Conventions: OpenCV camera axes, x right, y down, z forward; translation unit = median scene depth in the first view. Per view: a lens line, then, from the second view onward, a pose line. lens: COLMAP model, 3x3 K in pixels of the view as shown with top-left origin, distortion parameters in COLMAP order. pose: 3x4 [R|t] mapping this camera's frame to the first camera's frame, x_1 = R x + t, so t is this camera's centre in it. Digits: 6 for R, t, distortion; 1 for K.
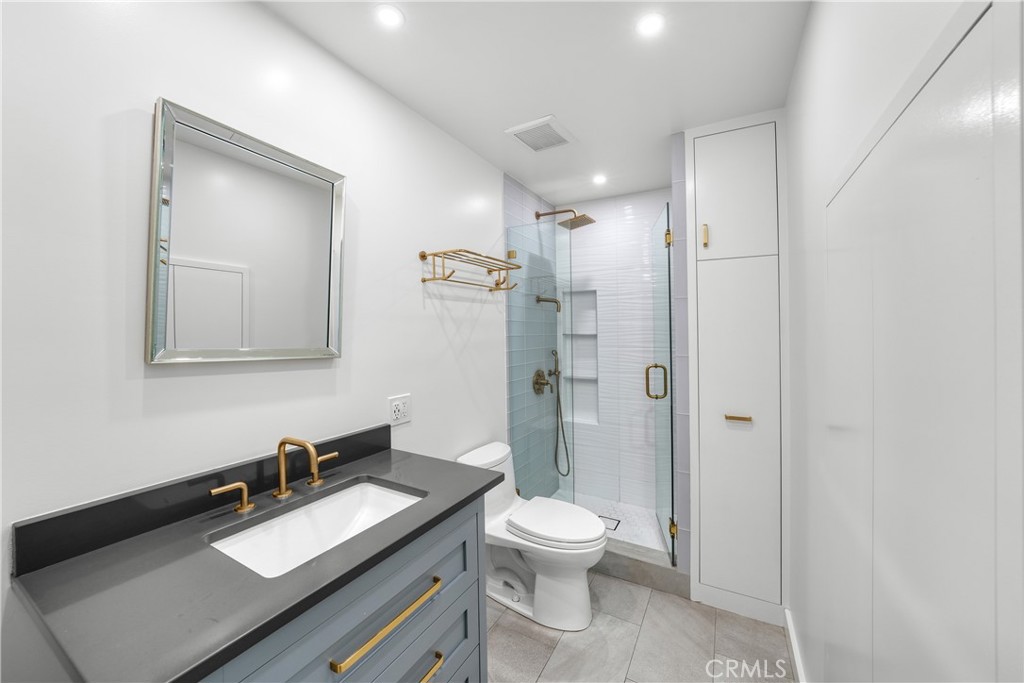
lens RADIAL K [[369.0, 0, 509.0], [0, 369.0, 331.4], [0, 0, 1]] dist [-0.016453, 0.003089]
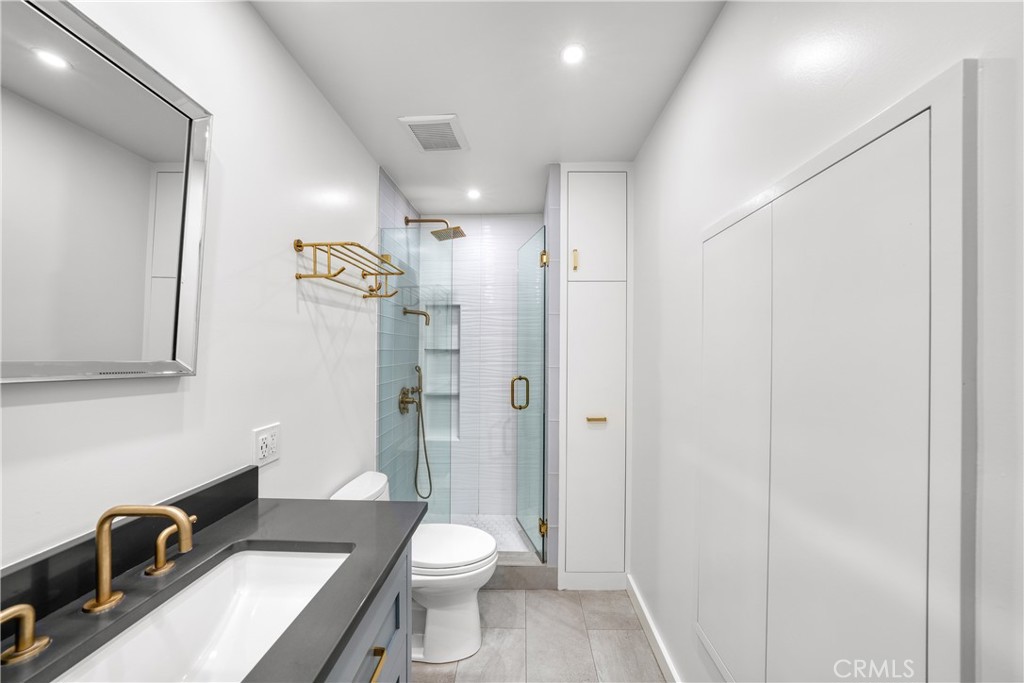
lens RADIAL K [[369.0, 0, 517.1], [0, 369.0, 343.1], [0, 0, 1]] dist [-0.016453, 0.003089]
pose [[0.891465, 0.005684, 0.453055, -0.132074], [0.001700, 0.999872, -0.015890, 0.013061], [-0.453087, 0.014936, 0.891341, 0.071944]]
